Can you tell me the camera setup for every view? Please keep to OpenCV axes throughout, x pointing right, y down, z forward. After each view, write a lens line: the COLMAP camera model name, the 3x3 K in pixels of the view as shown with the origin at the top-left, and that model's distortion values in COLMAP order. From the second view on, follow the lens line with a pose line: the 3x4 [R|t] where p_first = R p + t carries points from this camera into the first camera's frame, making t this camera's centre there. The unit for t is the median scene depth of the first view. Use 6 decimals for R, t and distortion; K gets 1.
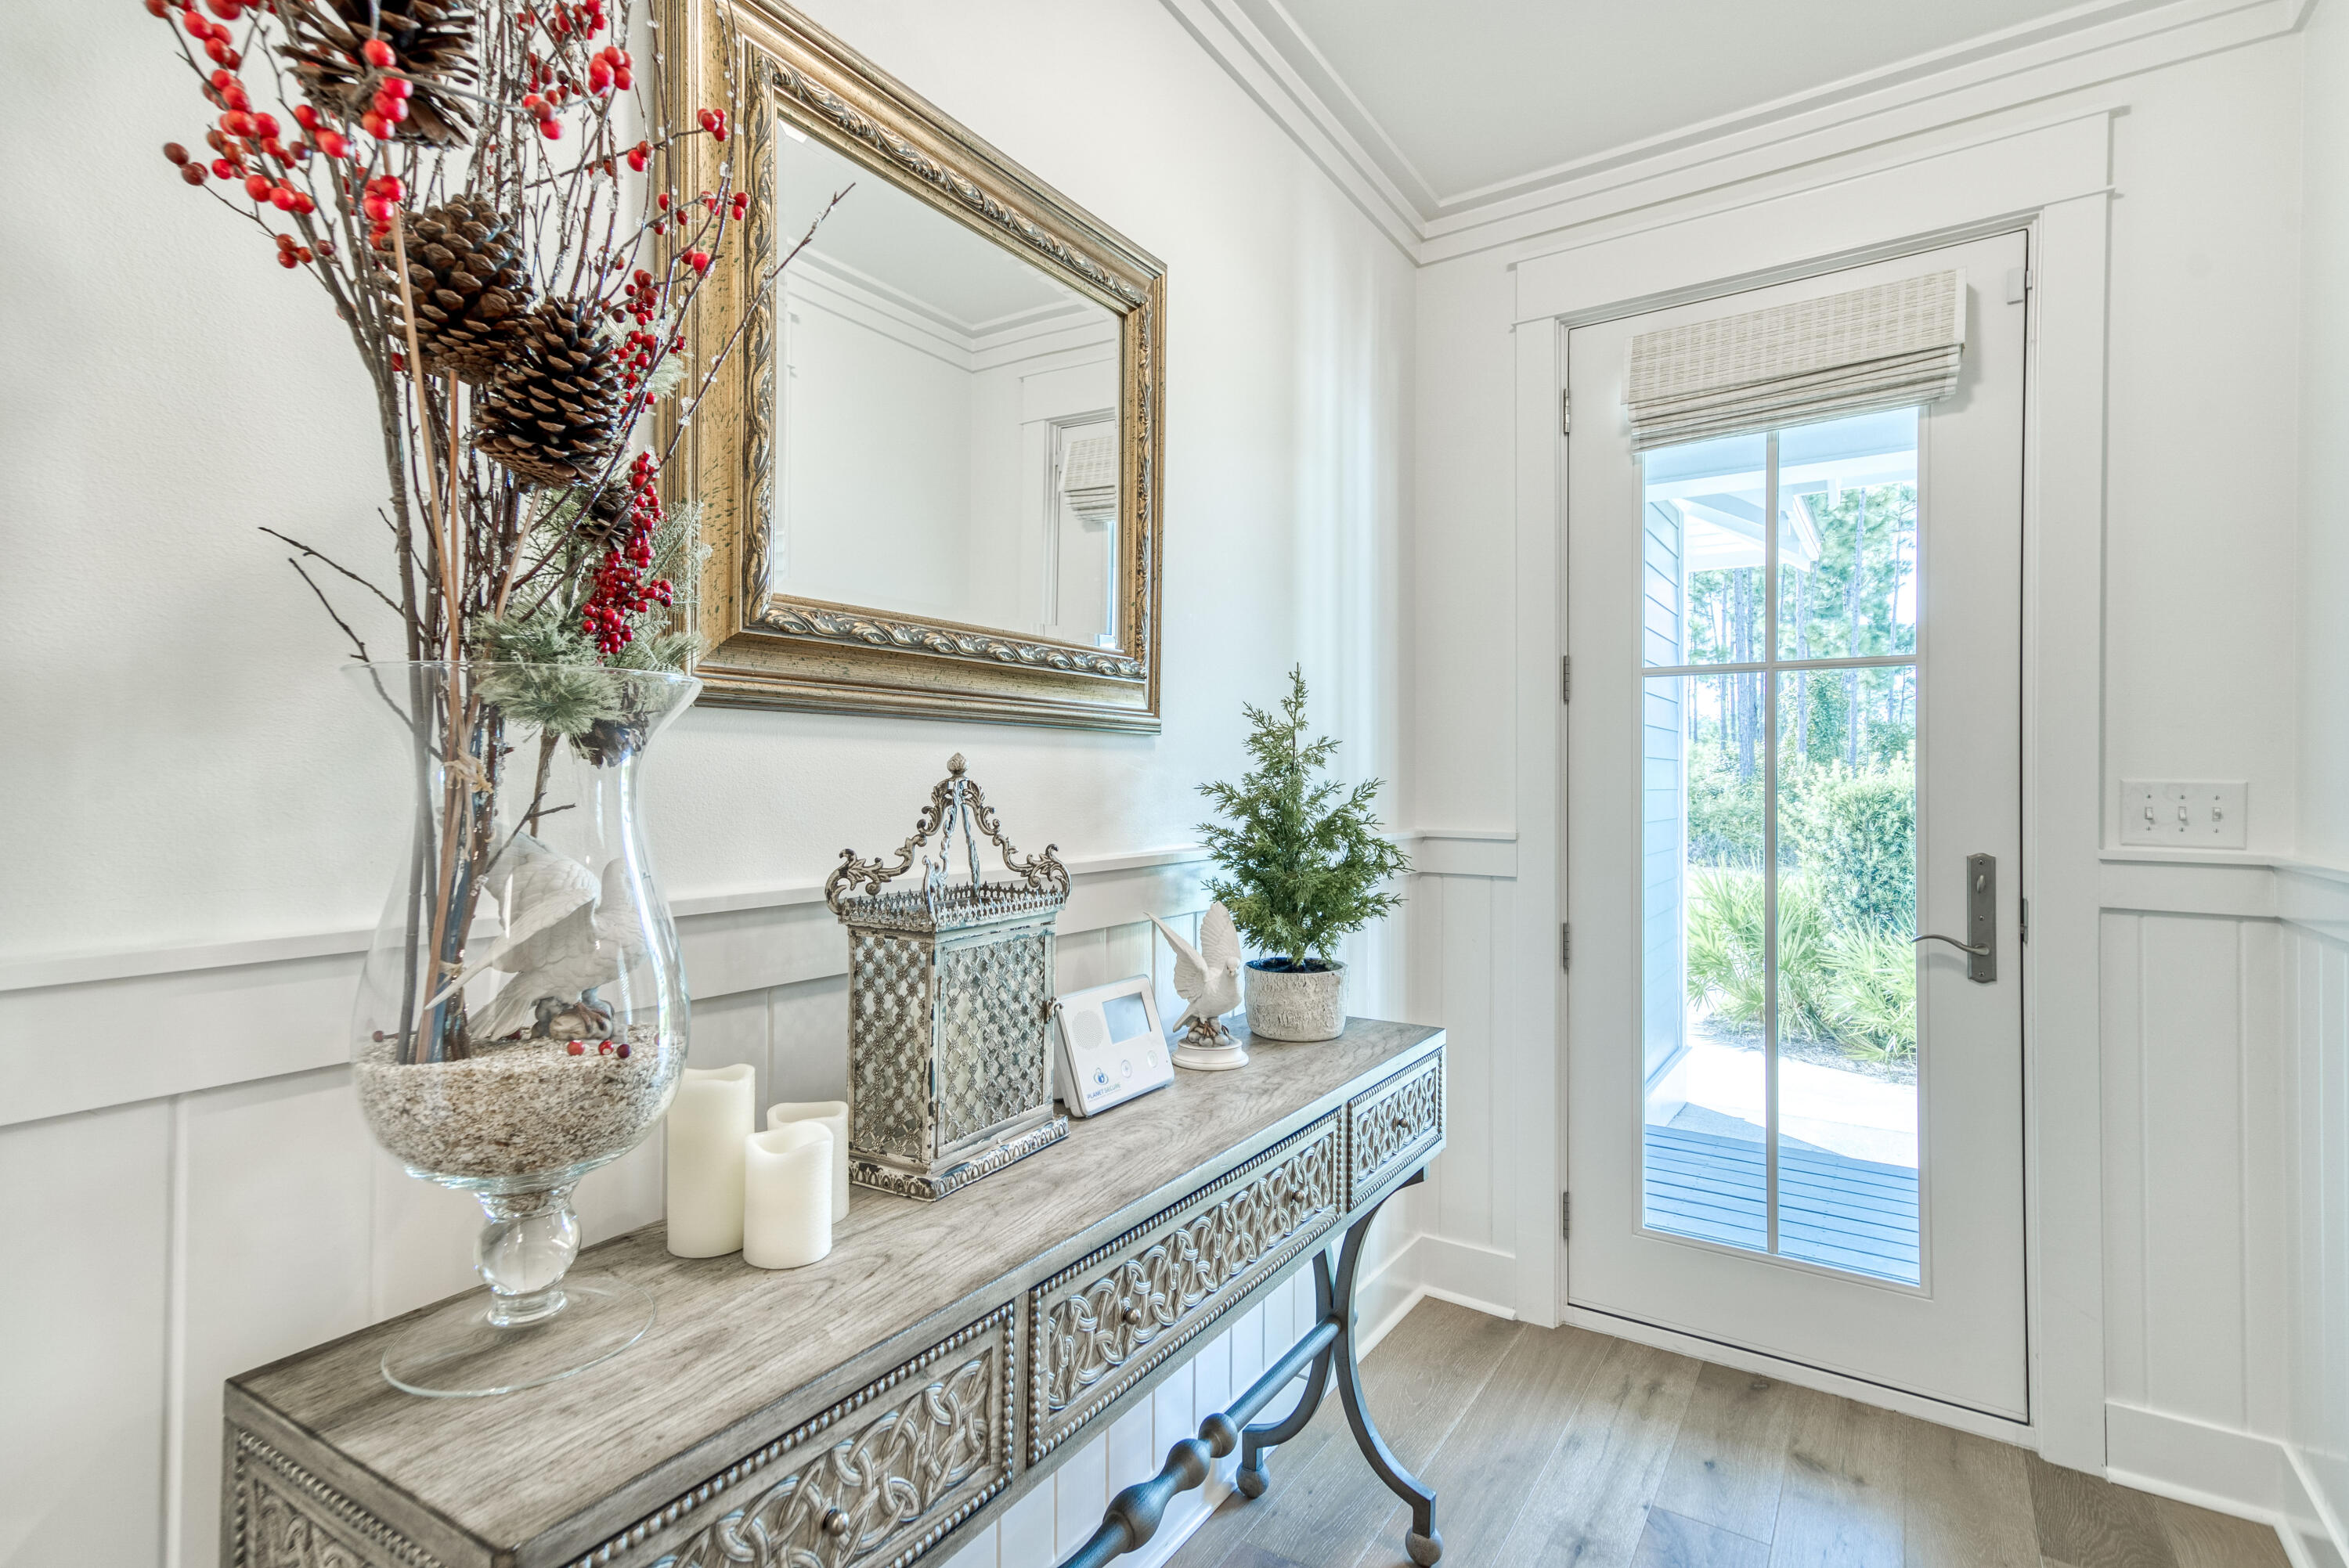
lens RADIAL K [[1171.8, 0, 1151.8], [0, 1171.8, 783.1], [0, 0, 1]] dist [0.027354, 0.001149]
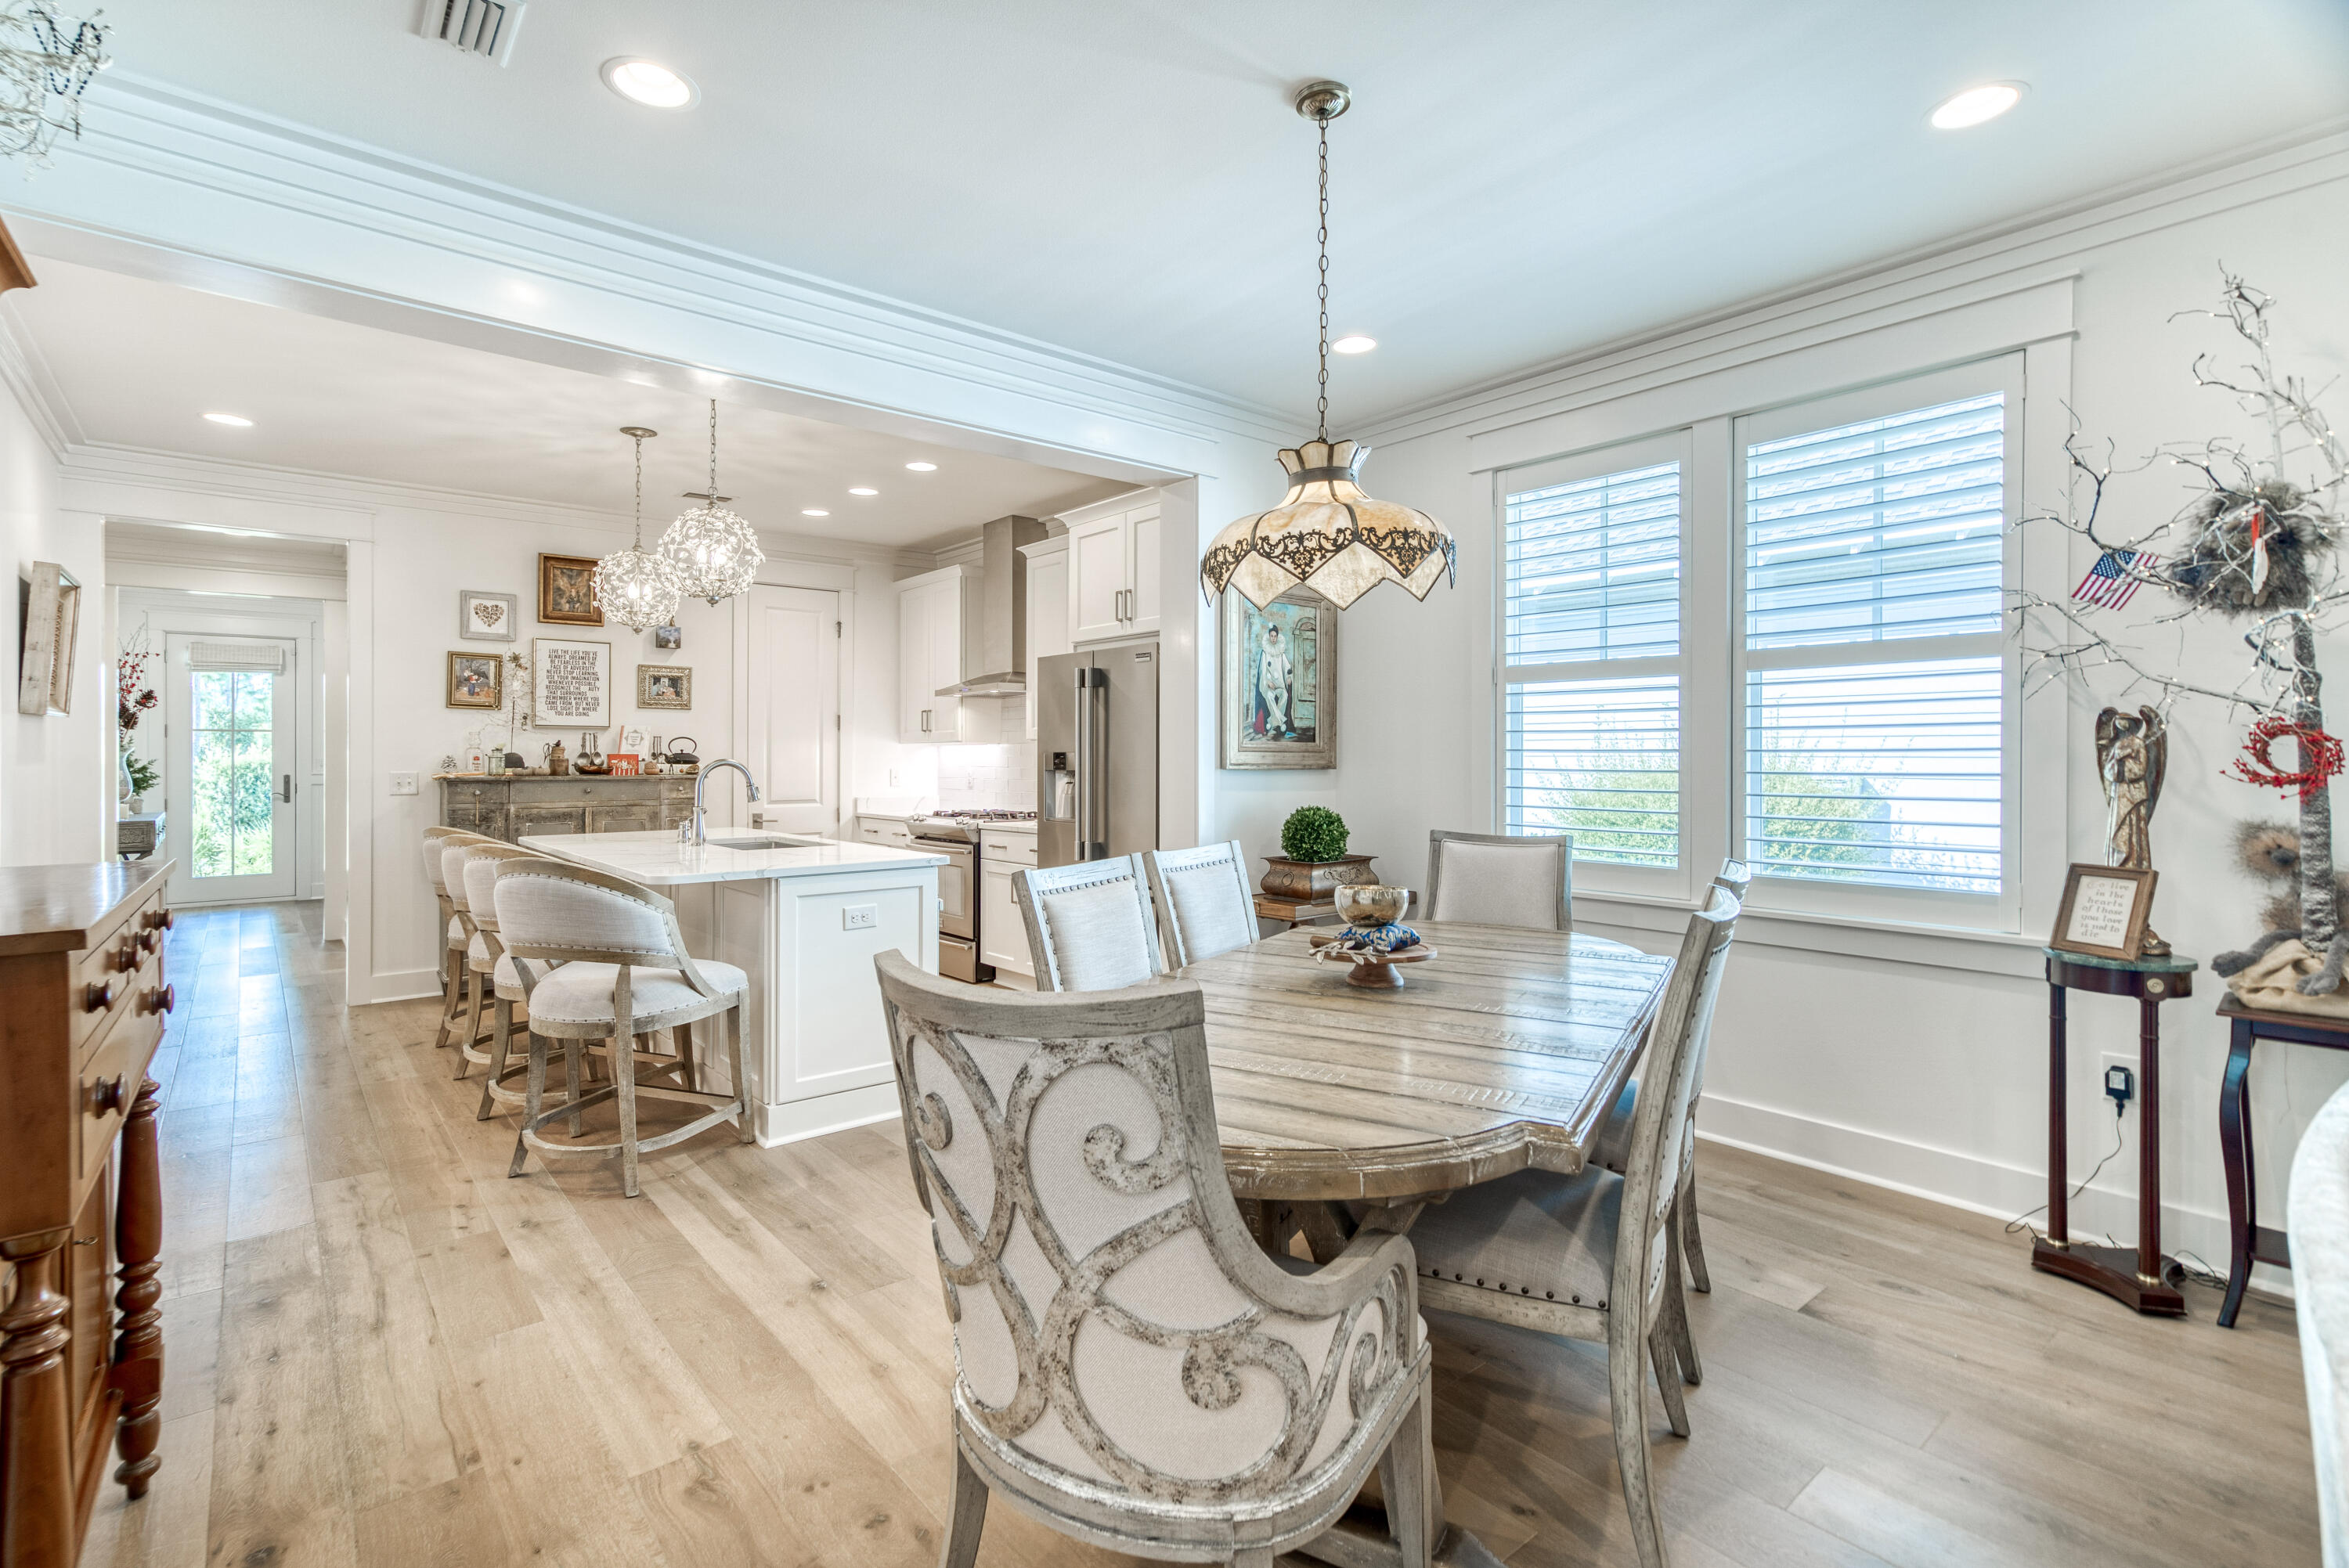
lens RADIAL K [[1082.4, 0, 1160.0], [0, 1082.4, 752.9], [0, 0, 1]] dist [-0.000475, 0.003710]
pose [[0.295653, -0.001307, 0.955294, -2.113947], [0.005001, 0.999987, -0.000180, -0.006439], [-0.955282, 0.004831, 0.295656, -3.174985]]
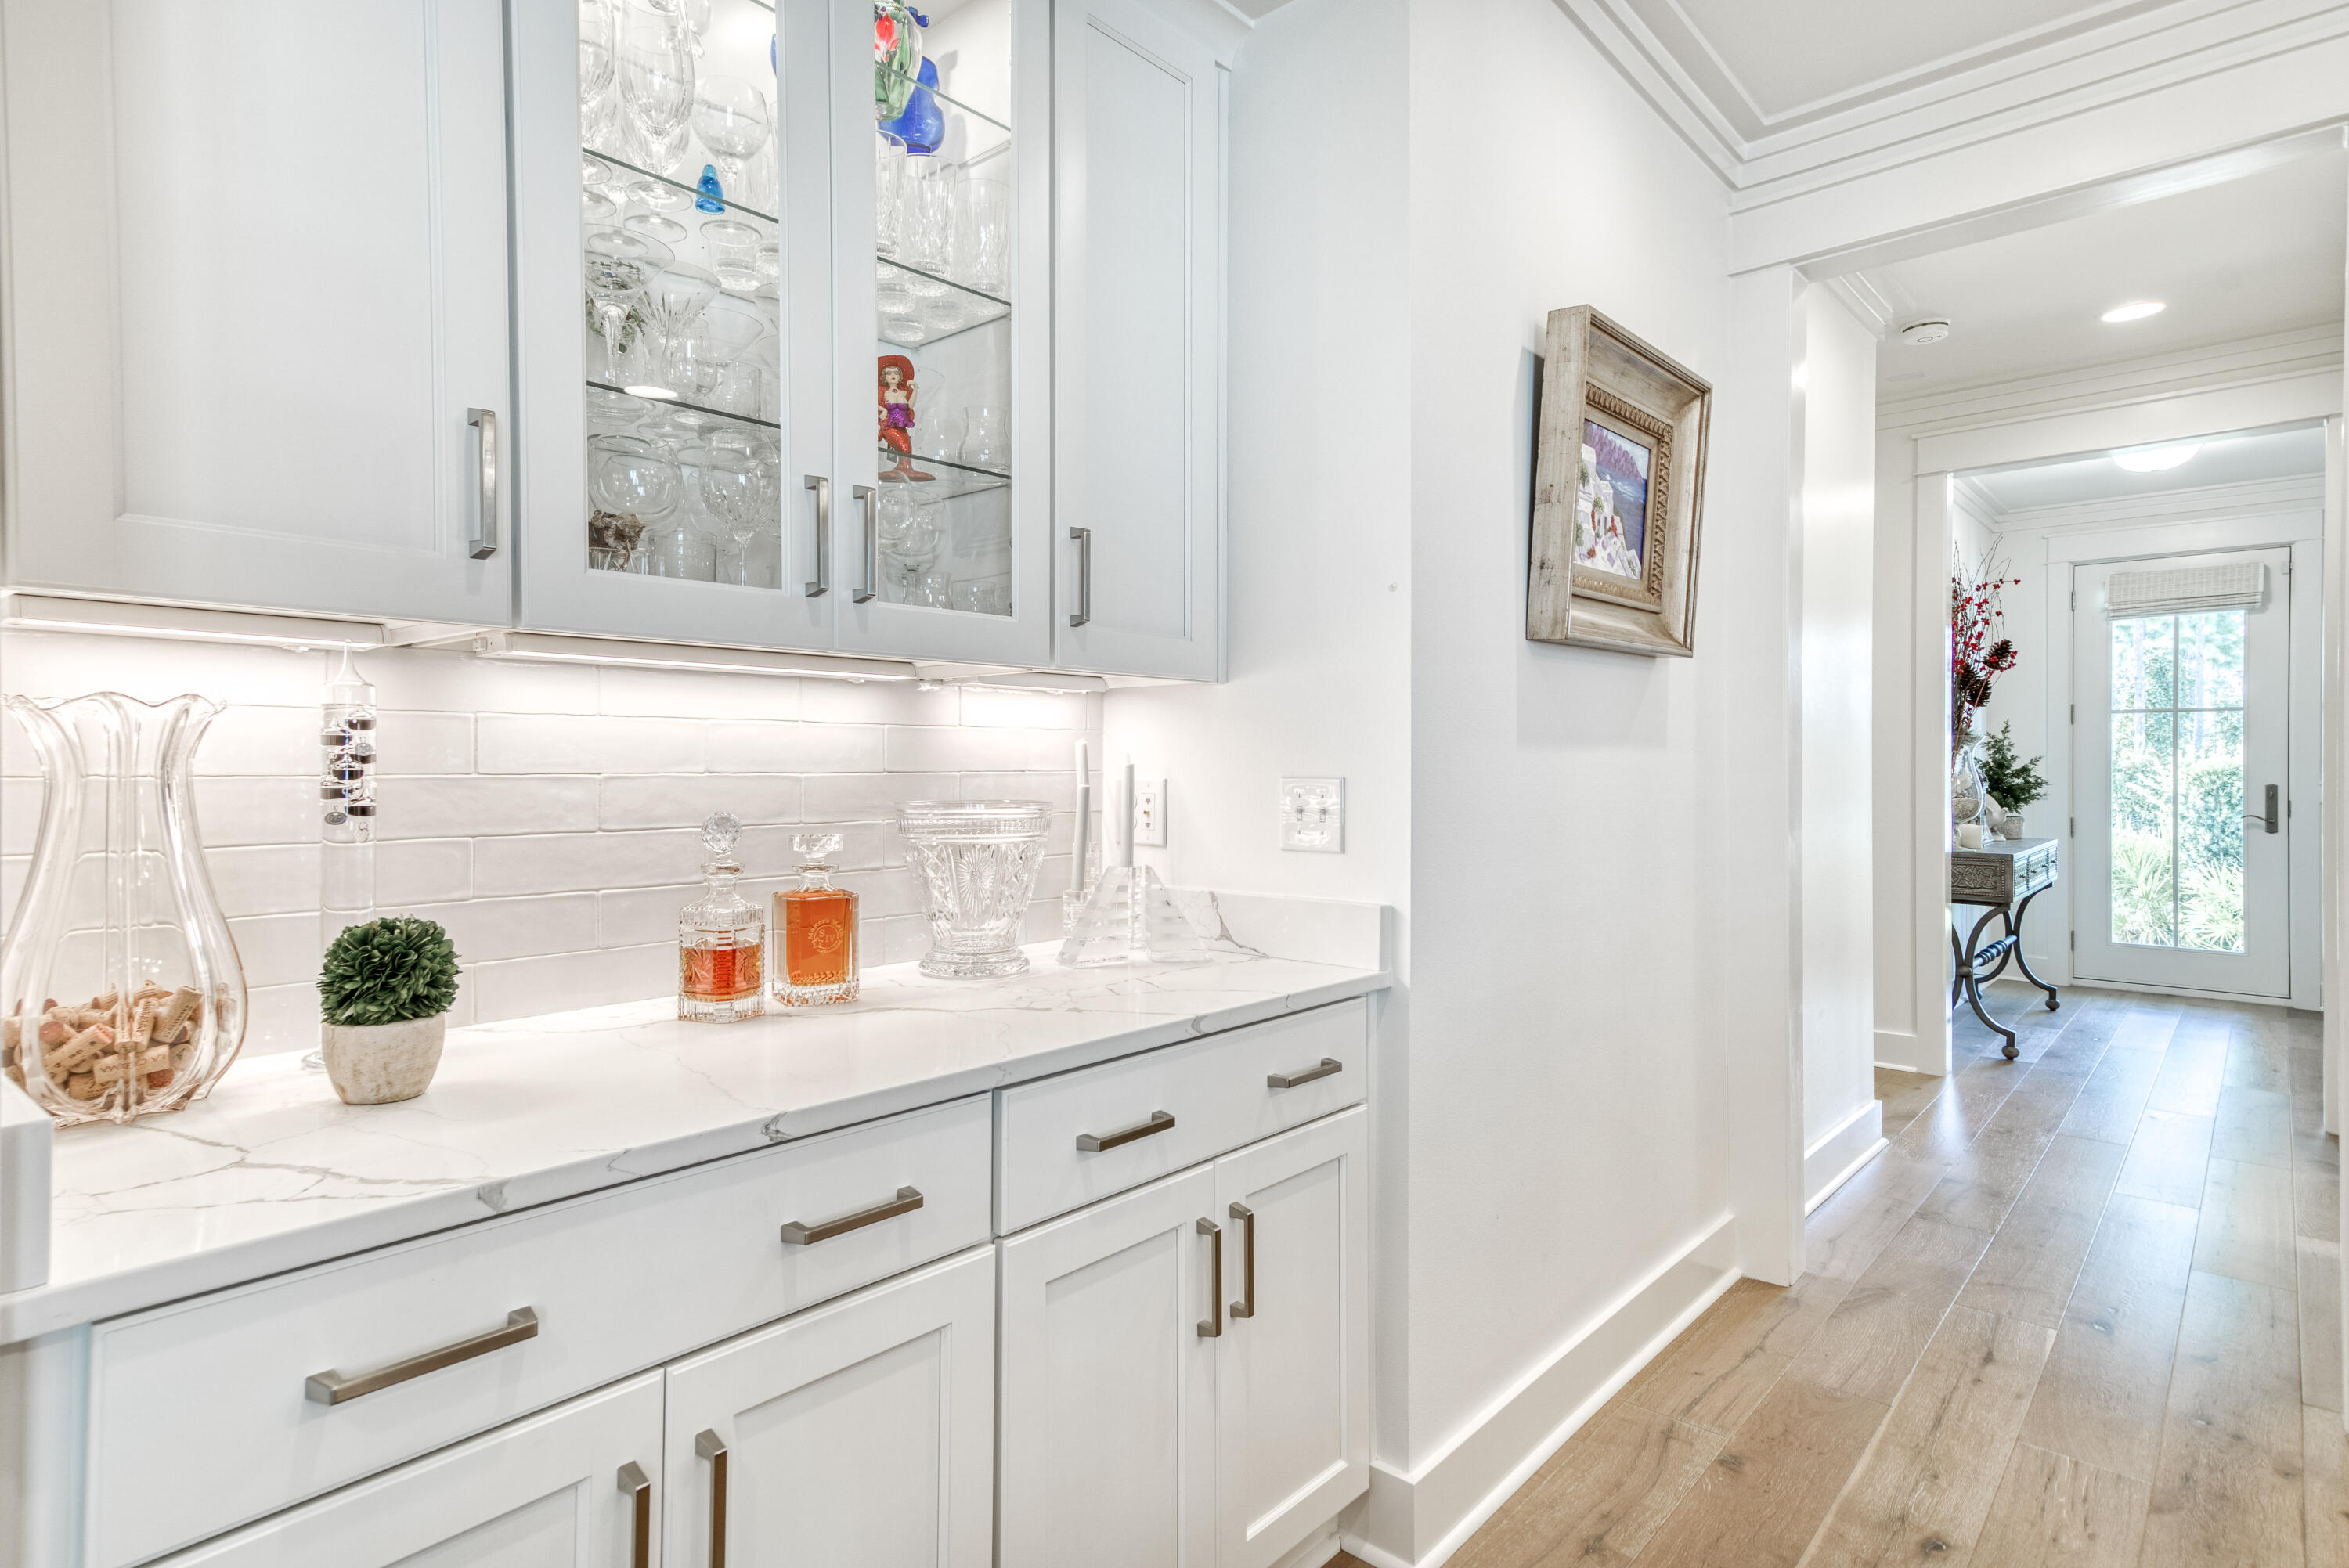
lens RADIAL K [[1216.0, 0, 1066.5], [0, 1216.0, 773.6], [0, 0, 1]] dist [0.022326, -0.009793]
pose [[0.978759, -0.000629, -0.205015, -1.239383], [0.001820, 0.999983, 0.005618, 0.014611], [0.205008, -0.005872, 0.978743, -2.027833]]
